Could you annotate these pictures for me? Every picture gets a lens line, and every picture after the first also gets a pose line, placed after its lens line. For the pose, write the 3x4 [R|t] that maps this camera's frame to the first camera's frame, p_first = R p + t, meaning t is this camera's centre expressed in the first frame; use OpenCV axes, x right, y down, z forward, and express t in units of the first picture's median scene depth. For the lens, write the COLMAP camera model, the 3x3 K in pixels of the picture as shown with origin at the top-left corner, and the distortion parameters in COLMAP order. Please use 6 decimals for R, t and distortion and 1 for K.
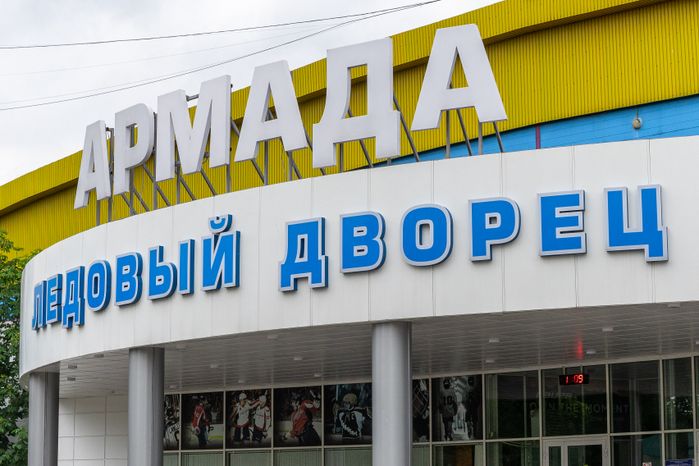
lens RADIAL K [[1624.4, 0, 349.5], [0, 1624.4, 233.0], [0, 0, 1]] dist [-0.273085, 0.249313]
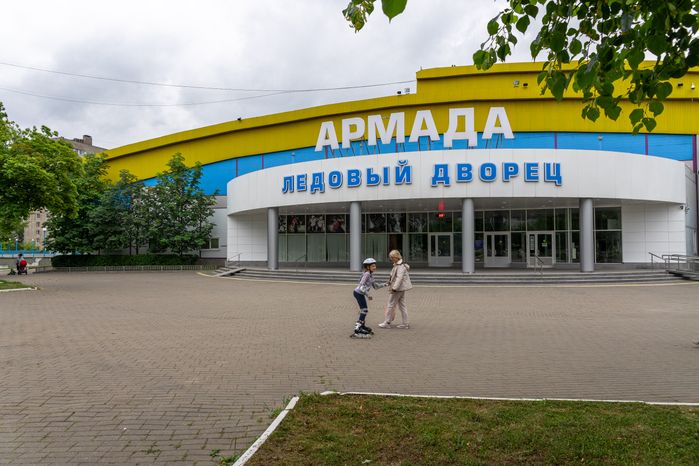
lens RADIAL K [[471.3, 0, 349.5], [0, 471.3, 233.0], [0, 0, 1]] dist [0.001773, -0.002639]
pose [[0.896302, 0.015885, 0.443159, -0.541011], [-0.076009, 0.990071, 0.118242, 0.028007], [-0.436881, -0.139665, 0.888611, 0.229762]]
